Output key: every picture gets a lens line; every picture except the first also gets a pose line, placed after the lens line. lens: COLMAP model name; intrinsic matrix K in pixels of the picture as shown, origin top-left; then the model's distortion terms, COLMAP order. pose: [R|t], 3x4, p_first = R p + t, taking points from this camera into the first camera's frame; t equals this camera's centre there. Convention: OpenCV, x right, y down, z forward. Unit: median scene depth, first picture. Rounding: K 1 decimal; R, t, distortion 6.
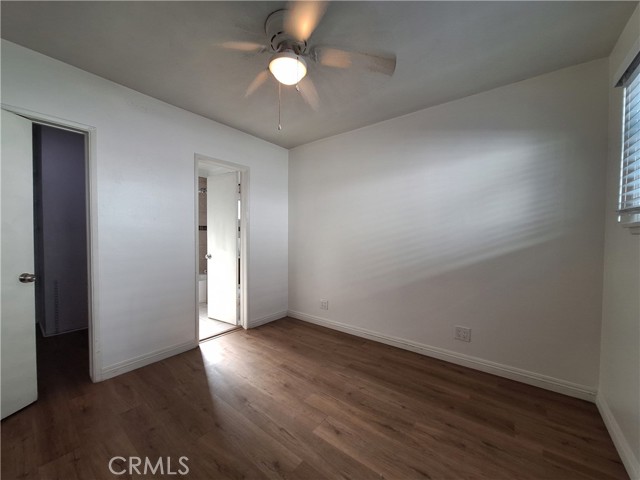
lens RADIAL K [[251.0, 0, 319.9], [0, 251.0, 242.6], [0, 0, 1]] dist [-0.001499, -0.000457]
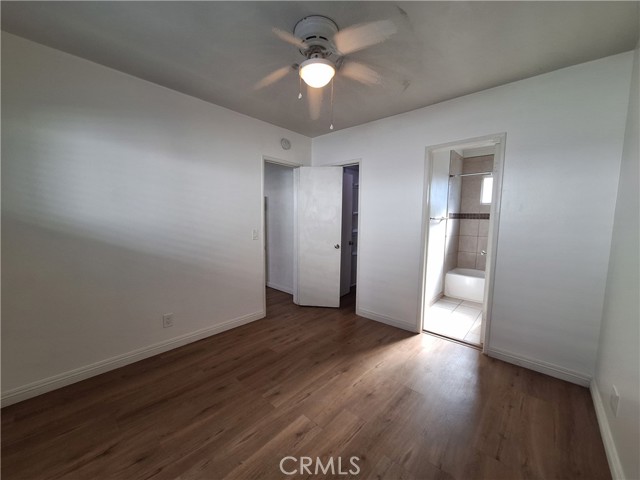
lens RADIAL K [[251.0, 0, 317.1], [0, 251.0, 243.0], [0, 0, 1]] dist [-0.001499, -0.000457]
pose [[-0.083916, 0.095377, -0.991898, 0.856137], [-0.035410, 0.994495, 0.098622, -0.082402], [0.995843, 0.043399, -0.080077, 0.983187]]
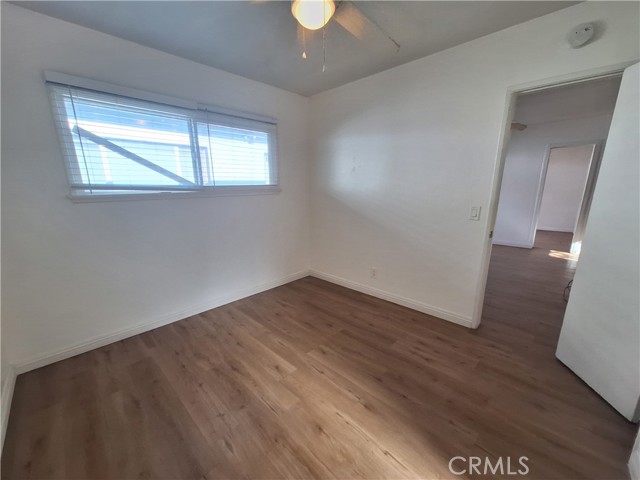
lens RADIAL K [[251.0, 0, 315.7], [0, 251.0, 250.3], [0, 0, 1]] dist [-0.001499, -0.000457]
pose [[-0.992490, -0.025078, 0.119729, -0.223603], [0.007678, 0.964060, 0.265572, -0.115502], [-0.122086, 0.264497, -0.956628, 1.770606]]
